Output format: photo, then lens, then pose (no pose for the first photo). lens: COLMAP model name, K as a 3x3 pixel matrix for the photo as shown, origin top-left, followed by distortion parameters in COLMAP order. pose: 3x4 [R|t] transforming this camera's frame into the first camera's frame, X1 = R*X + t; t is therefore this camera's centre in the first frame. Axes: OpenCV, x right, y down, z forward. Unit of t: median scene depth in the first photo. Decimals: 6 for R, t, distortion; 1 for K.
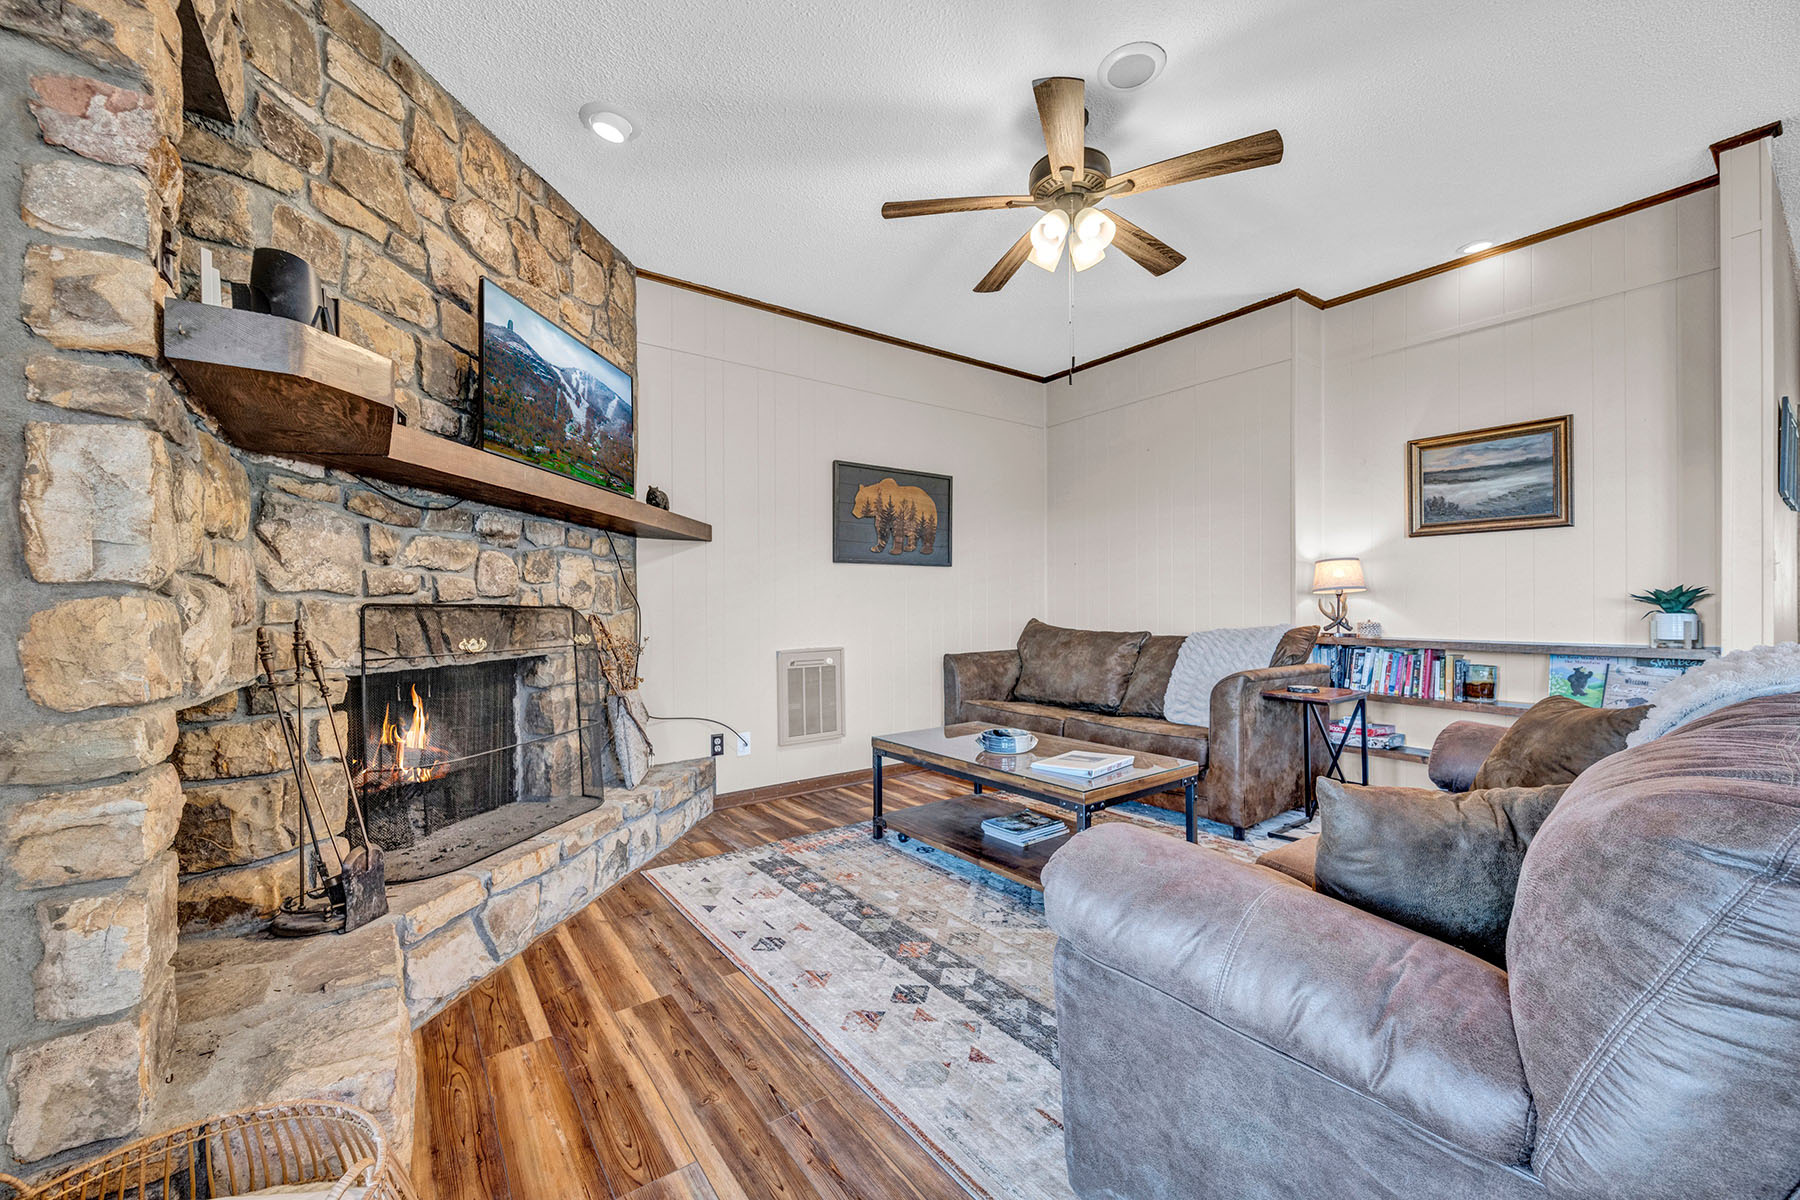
lens RADIAL K [[700.8, 0, 899.1], [0, 700.8, 603.2], [0, 0, 1]] dist [-0.002669, 0.000558]
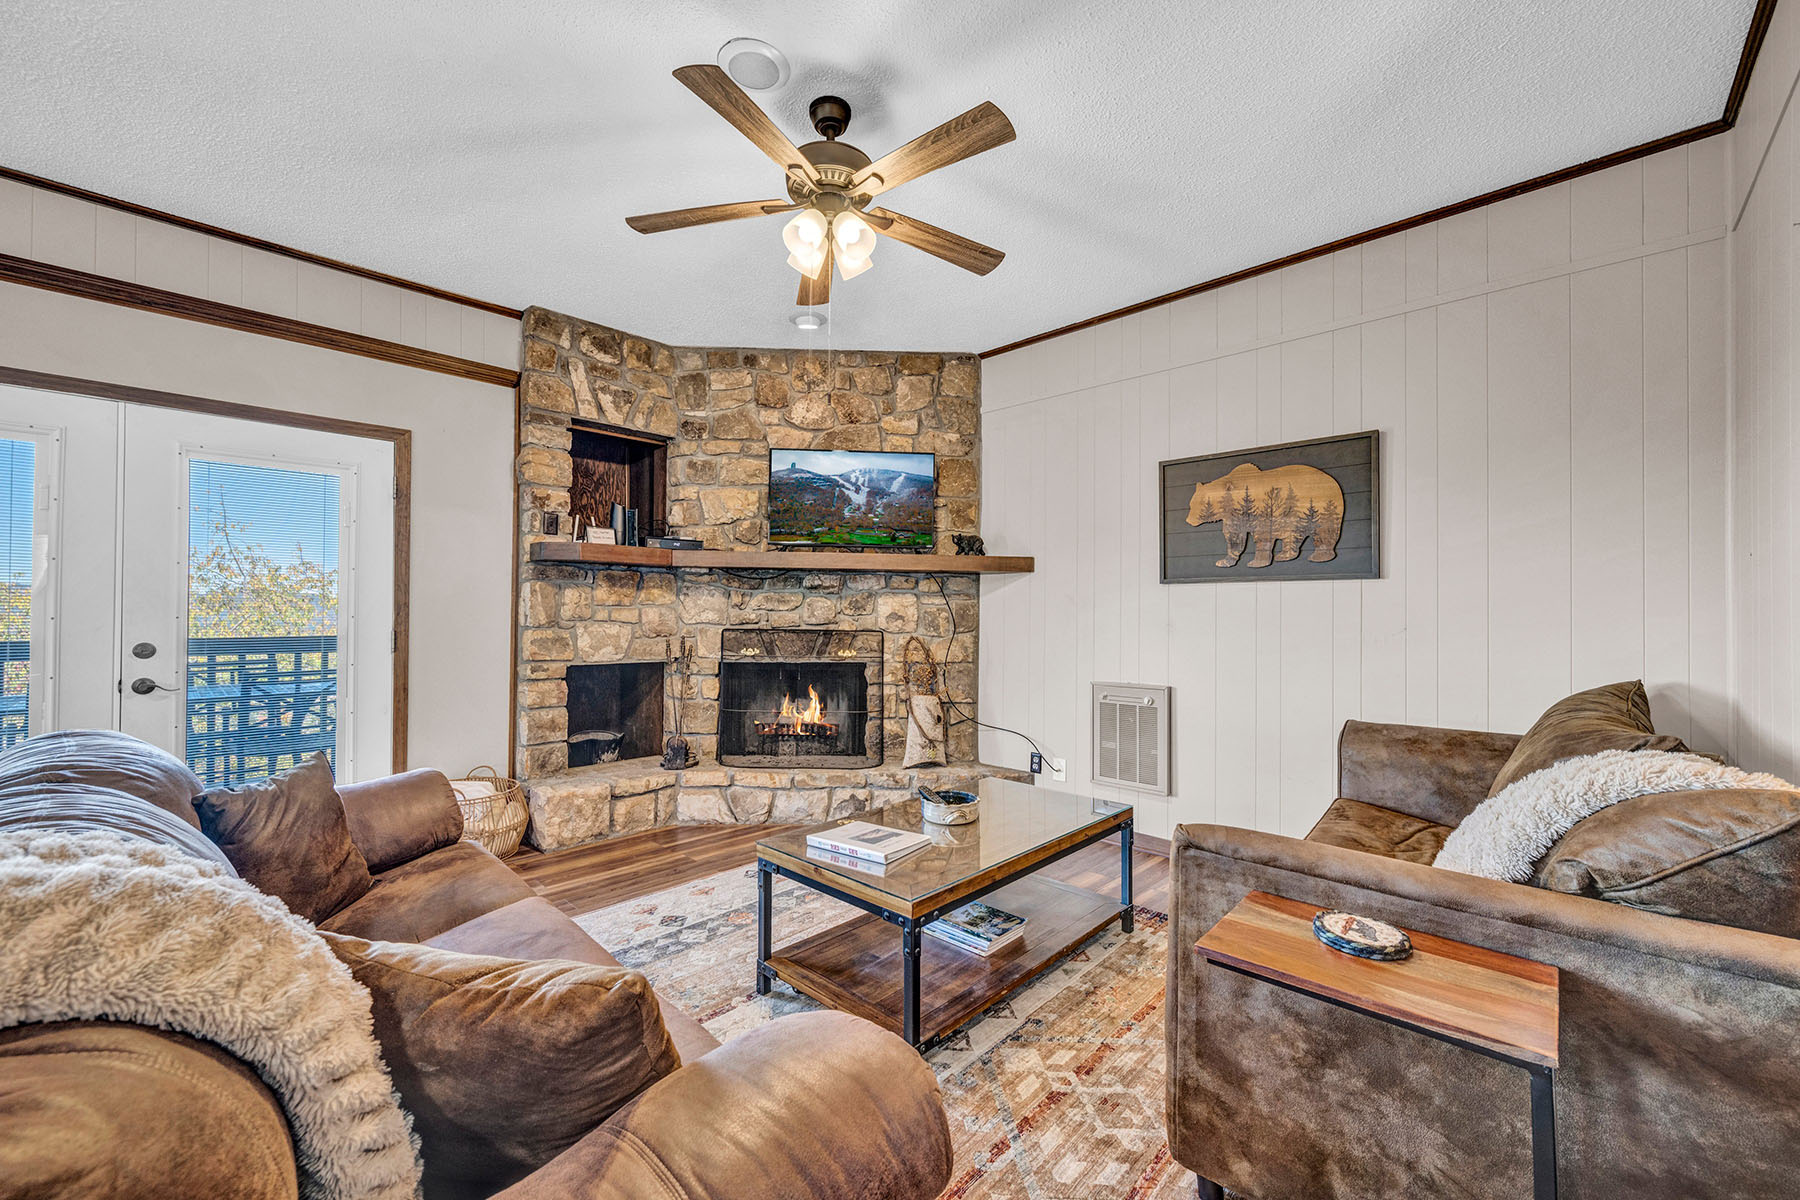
lens RADIAL K [[700.8, 0, 903.7], [0, 700.8, 605.0], [0, 0, 1]] dist [-0.002669, 0.000558]
pose [[0.181225, -0.003747, -0.983435, 1.297876], [-0.001192, 0.999991, -0.004030, -0.057858], [0.983441, 0.001903, 0.181219, 1.054206]]
